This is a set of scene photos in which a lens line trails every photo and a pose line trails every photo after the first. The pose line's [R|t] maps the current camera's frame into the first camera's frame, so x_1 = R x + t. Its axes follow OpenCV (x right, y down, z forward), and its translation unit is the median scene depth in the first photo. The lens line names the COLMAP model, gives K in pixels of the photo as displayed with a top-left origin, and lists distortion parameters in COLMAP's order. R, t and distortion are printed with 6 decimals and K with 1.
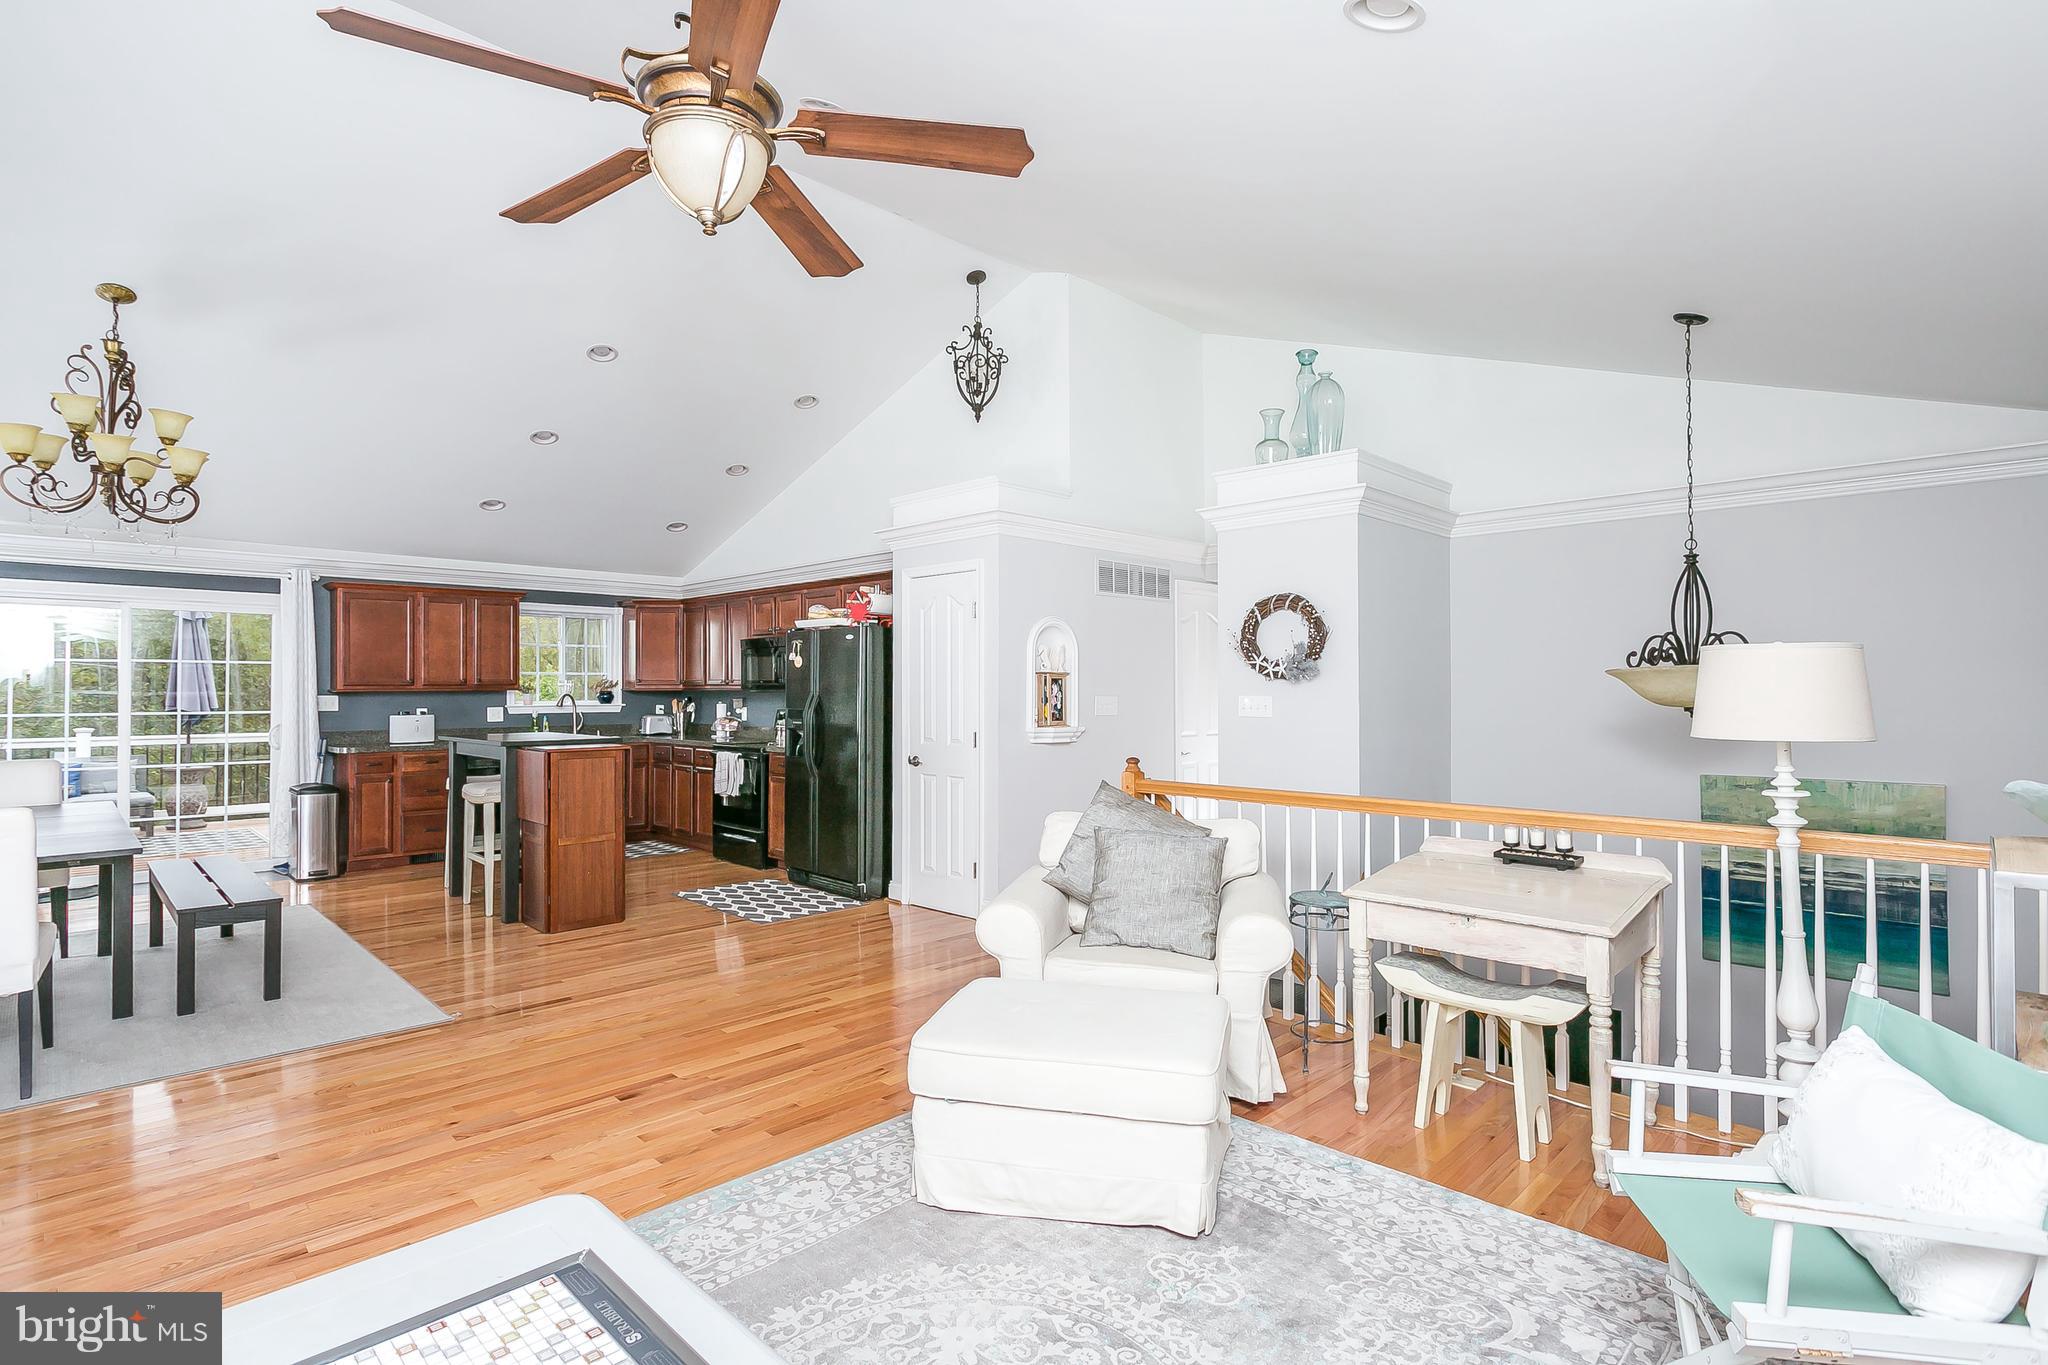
lens RADIAL K [[991.1, 0, 967.7], [0, 991.1, 679.2], [0, 0, 1]] dist [-0.023869, 0.002814]
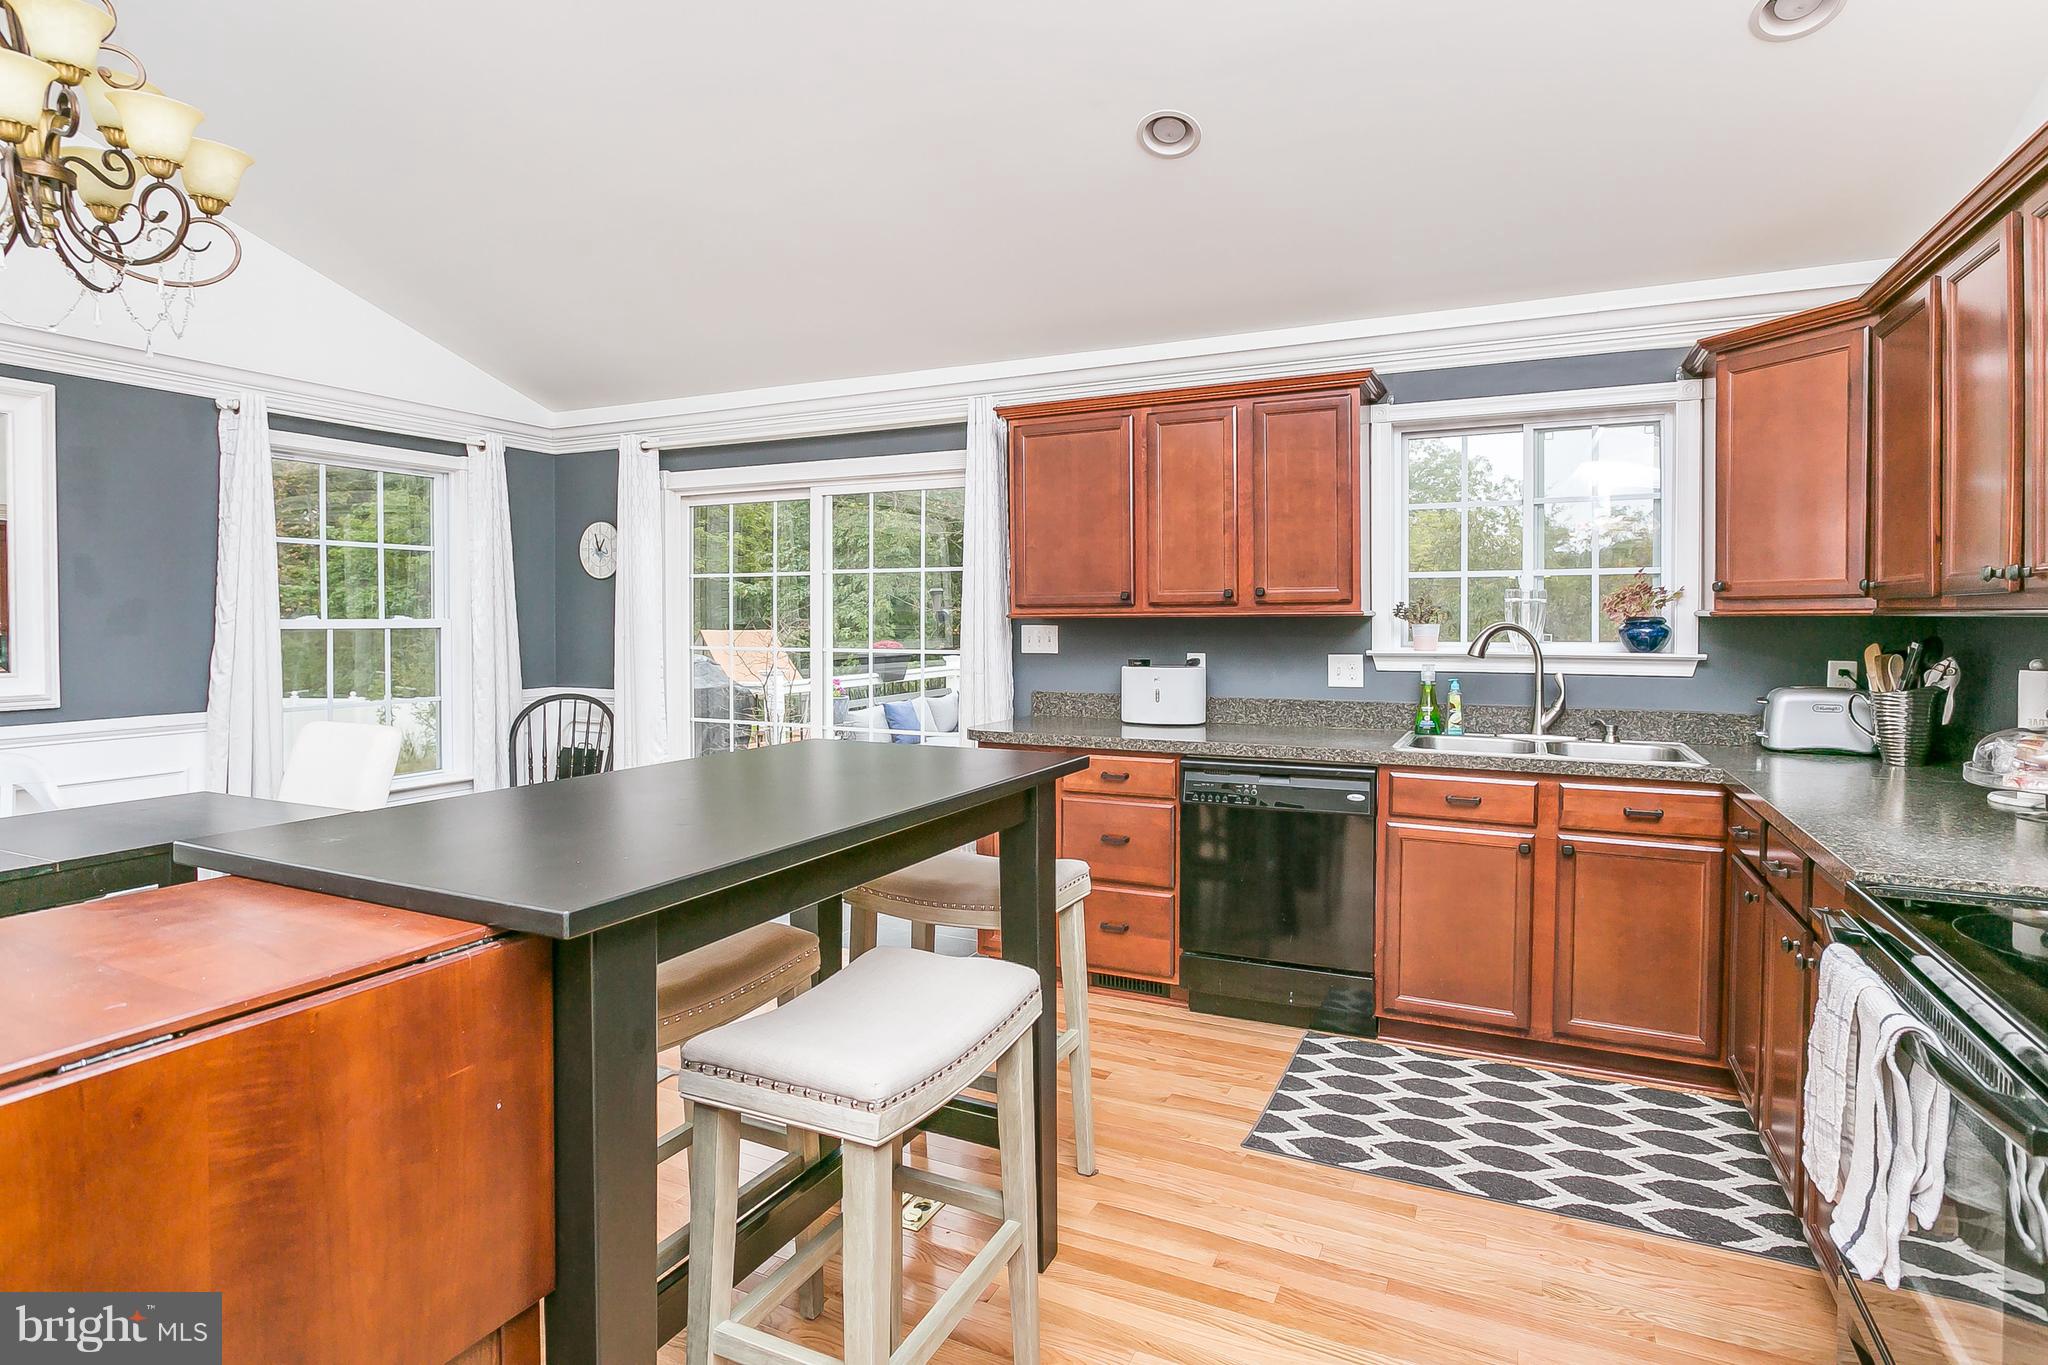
lens RADIAL K [[991.1, 0, 1030.8], [0, 991.1, 618.3], [0, 0, 1]] dist [-0.023869, 0.002814]
pose [[0.361562, 0.001625, -0.932347, -0.141078], [0.009945, 0.999935, 0.005599, 0.009896], [0.932295, -0.011297, 0.361522, 0.833385]]
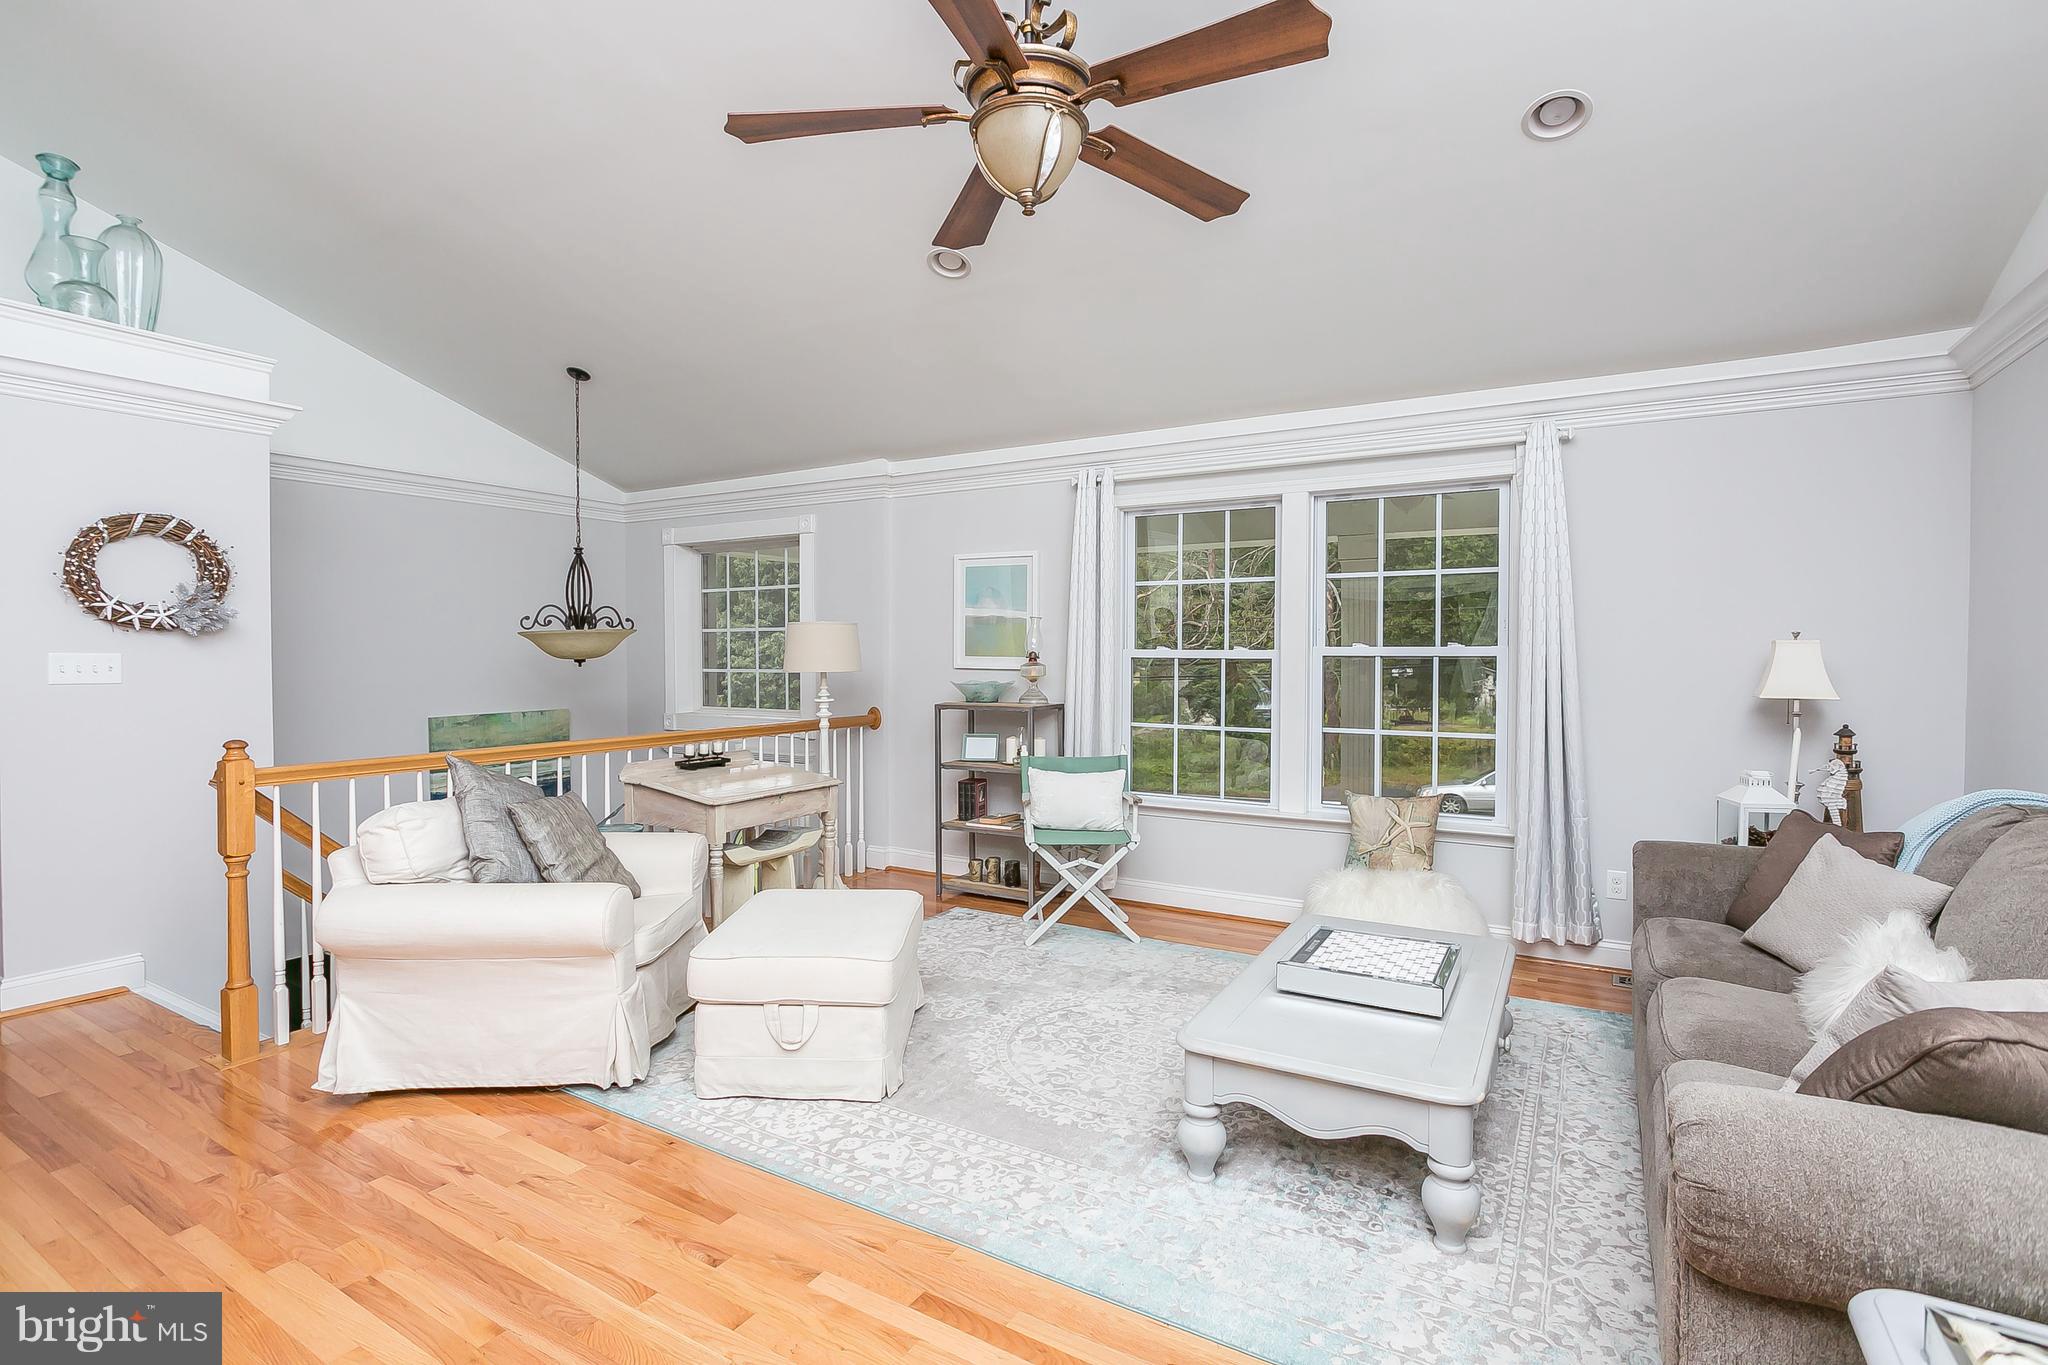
lens RADIAL K [[991.1, 0, 1053.8], [0, 991.1, 682.2], [0, 0, 1]] dist [-0.023869, 0.002814]
pose [[-0.300547, -0.032429, 0.953216, -0.396813], [-0.011751, 0.999472, 0.030298, 0.005610], [-0.953695, -0.002096, -0.300769, 0.392759]]
